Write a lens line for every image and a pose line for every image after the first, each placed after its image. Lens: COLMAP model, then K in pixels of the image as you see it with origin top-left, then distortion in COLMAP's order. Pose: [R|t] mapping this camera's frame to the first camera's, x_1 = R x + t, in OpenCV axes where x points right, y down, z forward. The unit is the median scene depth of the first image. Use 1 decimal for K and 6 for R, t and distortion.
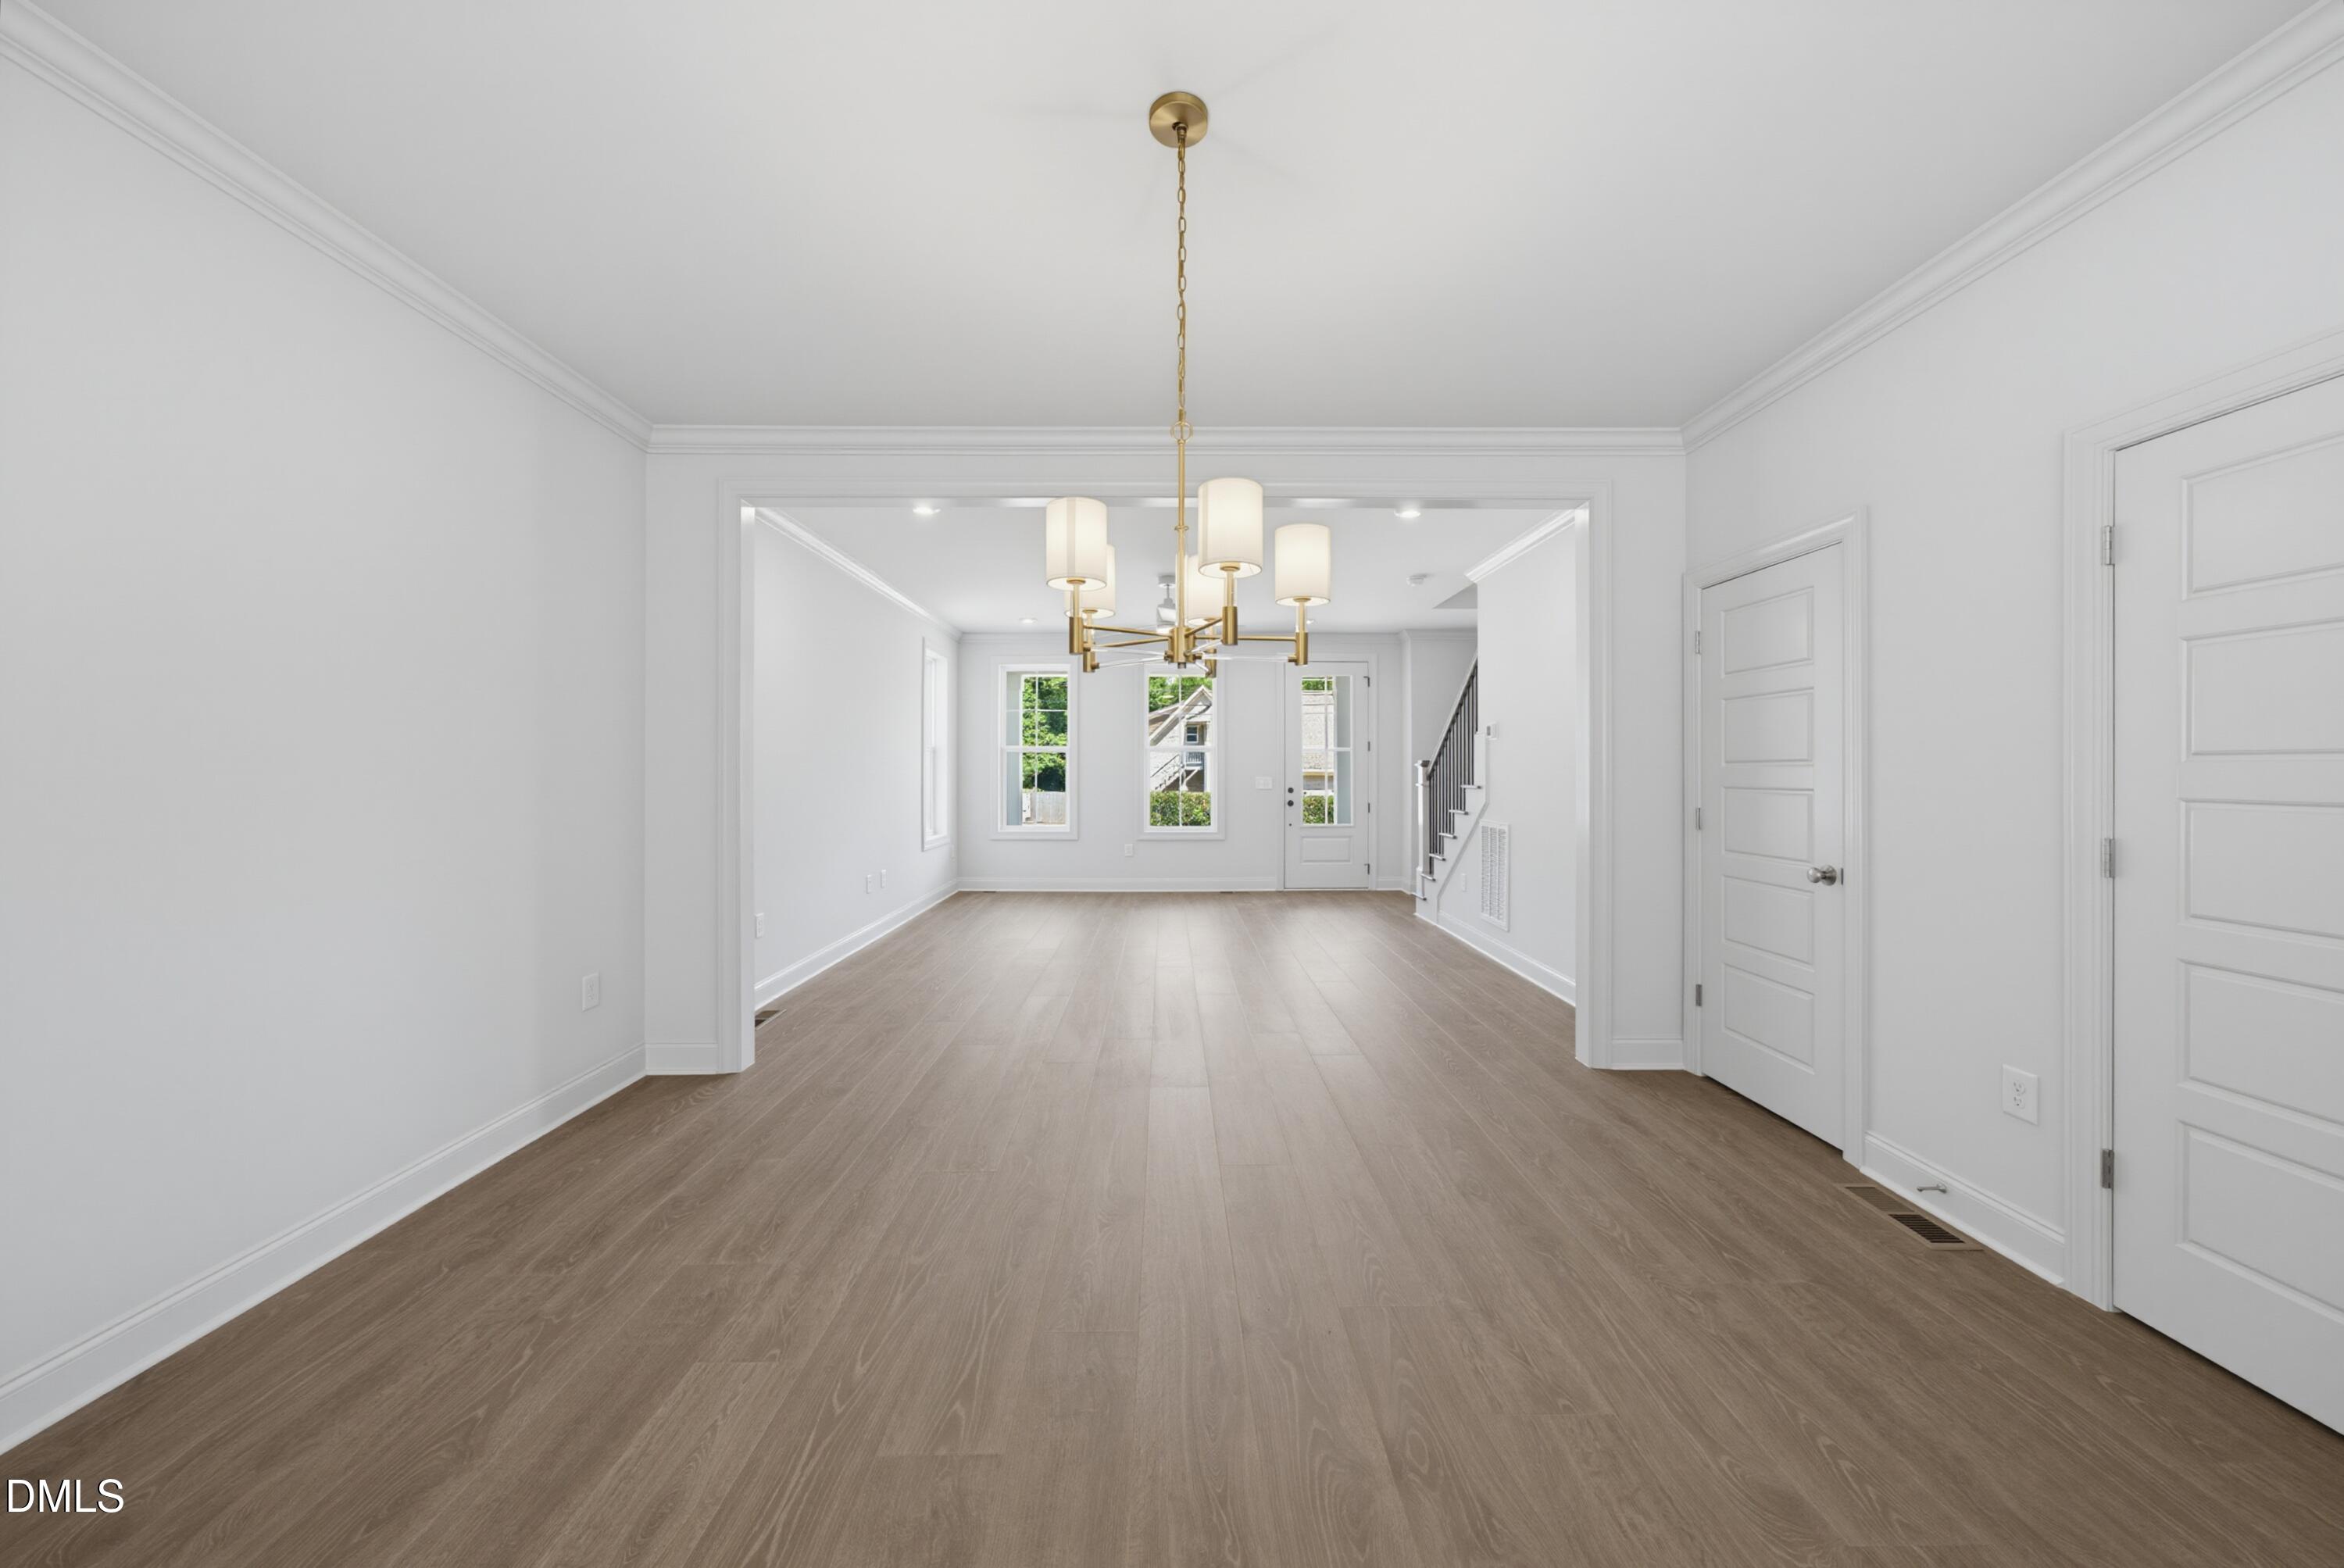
lens RADIAL K [[815.2, 0, 1173.7], [0, 815.2, 775.0], [0, 0, 1]] dist [0.002164, 0.000029]
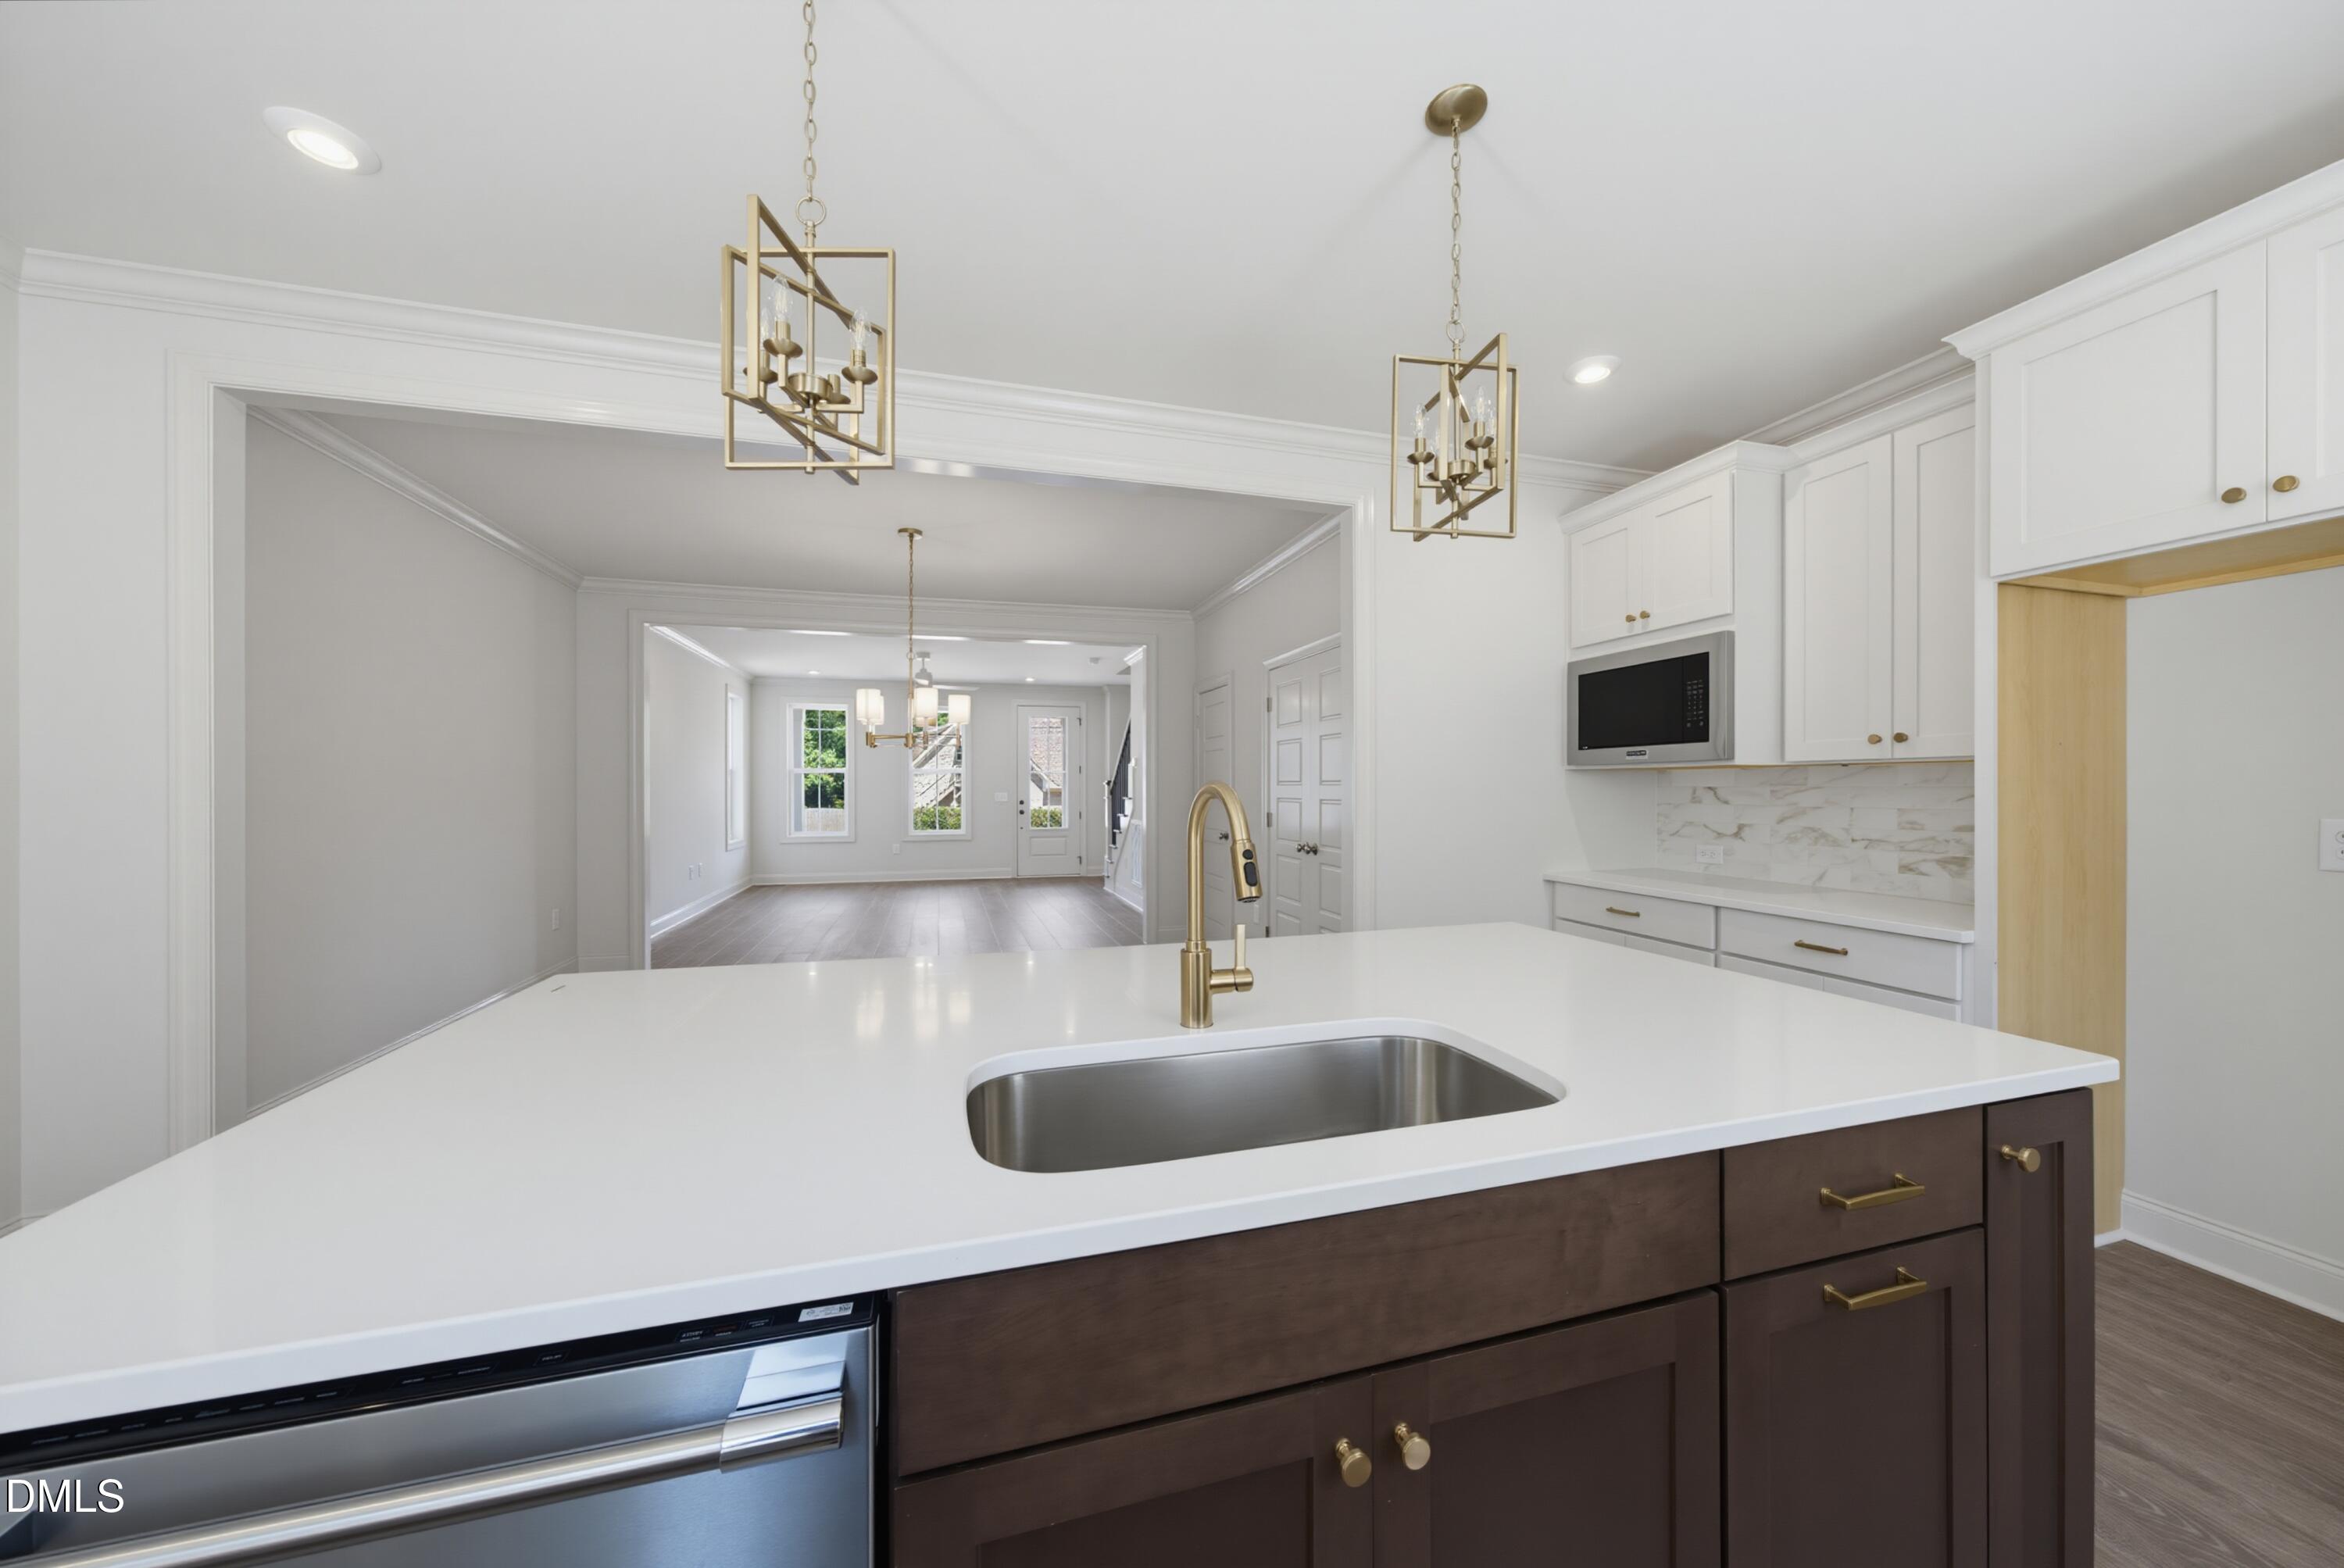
lens RADIAL K [[815.2, 0, 1154.9], [0, 815.2, 784.8], [0, 0, 1]] dist [0.002164, 0.000029]
pose [[0.969744, -0.001160, 0.244121, 0.028454], [0.002966, 0.999971, -0.007031, -0.000459], [-0.244106, 0.007543, 0.969719, -0.370528]]
